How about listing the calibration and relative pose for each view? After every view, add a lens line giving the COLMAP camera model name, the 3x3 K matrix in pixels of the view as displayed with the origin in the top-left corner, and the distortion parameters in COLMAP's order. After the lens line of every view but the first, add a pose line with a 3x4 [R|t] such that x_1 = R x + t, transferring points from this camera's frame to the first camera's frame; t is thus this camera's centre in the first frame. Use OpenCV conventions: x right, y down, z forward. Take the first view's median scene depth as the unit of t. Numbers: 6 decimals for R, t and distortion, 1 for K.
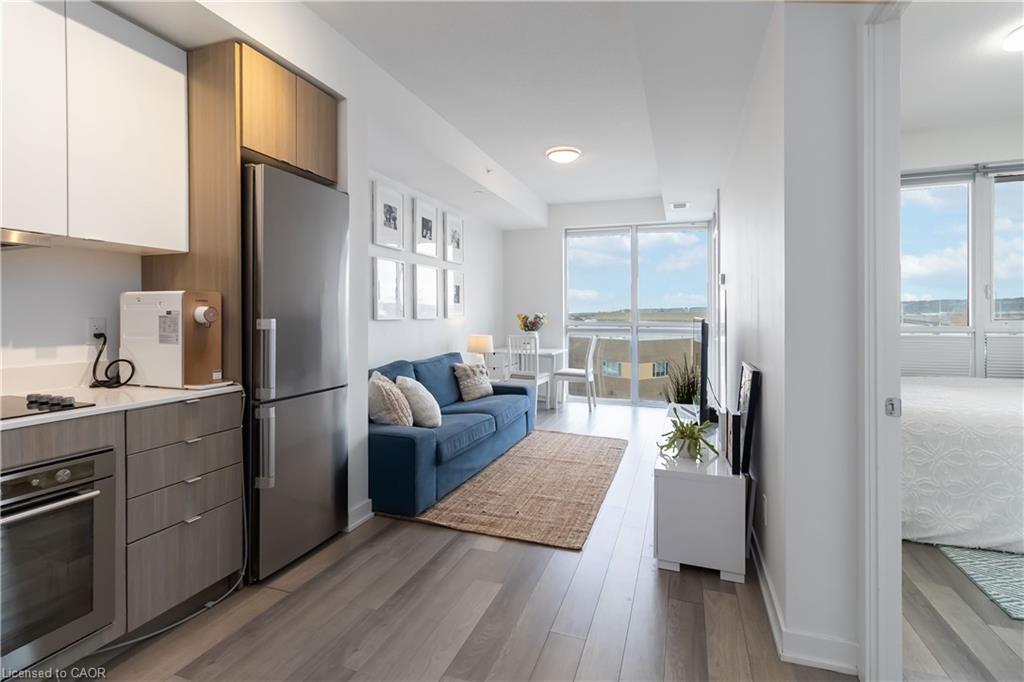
lens RADIAL K [[485.0, 0, 498.6], [0, 485.0, 320.3], [0, 0, 1]] dist [0.003073, -0.000918]
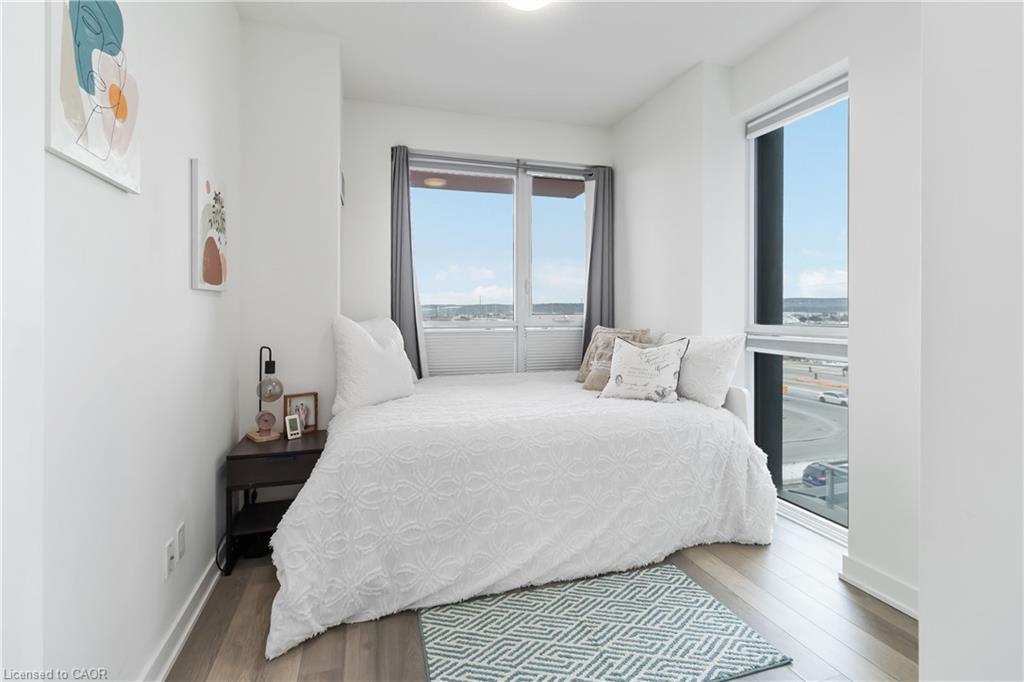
lens RADIAL K [[485.0, 0, 510.9], [0, 485.0, 311.5], [0, 0, 1]] dist [0.003073, -0.000918]
pose [[0.807873, 0.004879, 0.589336, 0.317222], [0.004475, 0.999886, -0.014411, 0.006195], [-0.589339, 0.014280, 0.807759, 0.168662]]
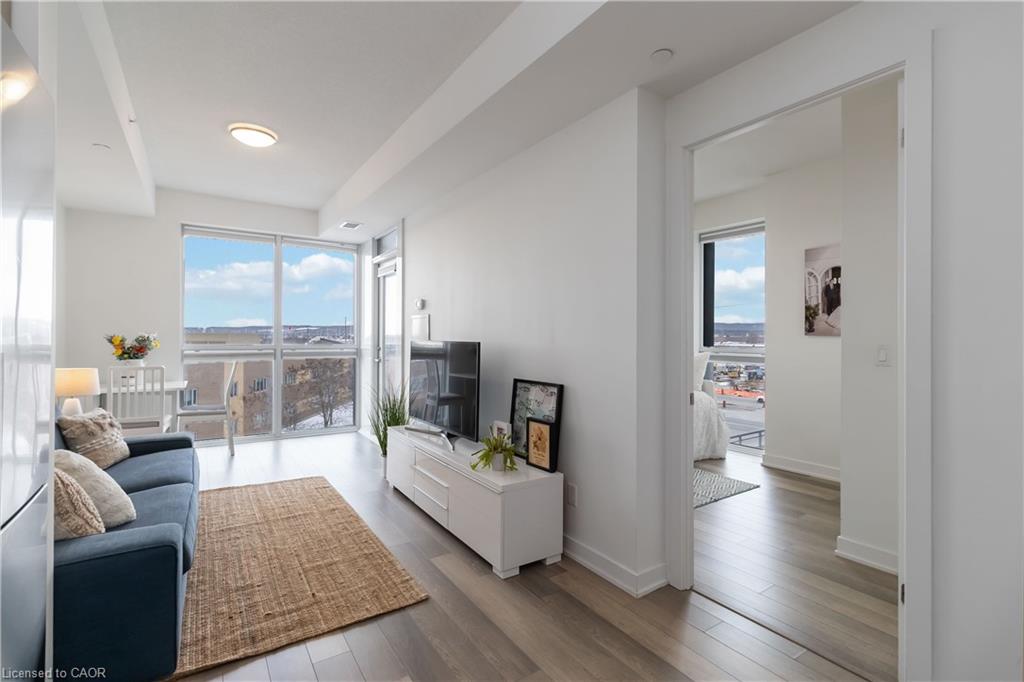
lens RADIAL K [[485.0, 0, 520.9], [0, 485.0, 330.9], [0, 0, 1]] dist [0.003073, -0.000918]
pose [[0.574925, 0.010252, 0.818142, -0.275946], [0.005535, 0.999850, -0.016418, -0.006028], [-0.818188, 0.013967, 0.574782, 0.190252]]
